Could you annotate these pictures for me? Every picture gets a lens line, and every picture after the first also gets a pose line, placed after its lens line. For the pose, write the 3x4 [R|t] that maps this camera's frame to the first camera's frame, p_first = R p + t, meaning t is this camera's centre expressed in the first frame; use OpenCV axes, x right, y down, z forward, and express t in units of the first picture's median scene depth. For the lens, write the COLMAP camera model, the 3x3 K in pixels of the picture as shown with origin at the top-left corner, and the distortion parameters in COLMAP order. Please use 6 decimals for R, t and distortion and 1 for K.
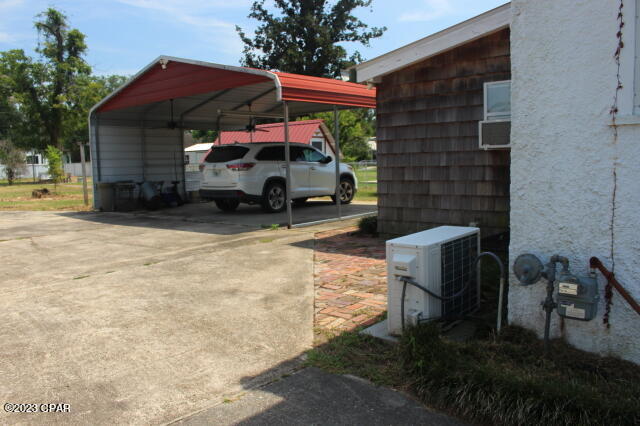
lens RADIAL K [[526.1, 0, 319.8], [0, 526.1, 217.6], [0, 0, 1]] dist [-0.164249, 0.136967]
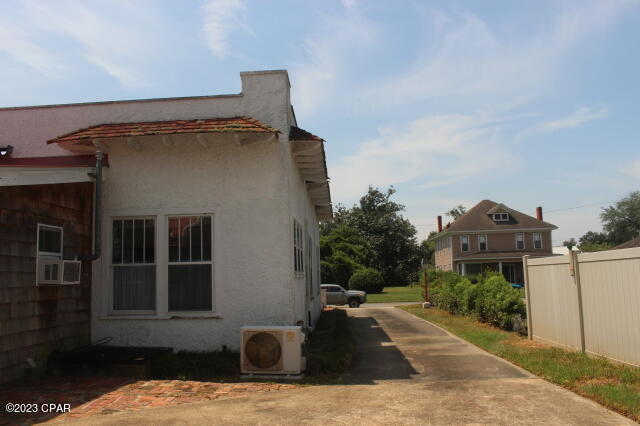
lens RADIAL K [[526.1, 0, 319.8], [0, 526.1, 217.6], [0, 0, 1]] dist [-0.164249, 0.136967]
pose [[-0.618459, 0.128310, 0.775271, -0.834349], [0.121942, 0.990299, -0.066621, -0.125844], [-0.776298, 0.053336, -0.628106, 1.156902]]
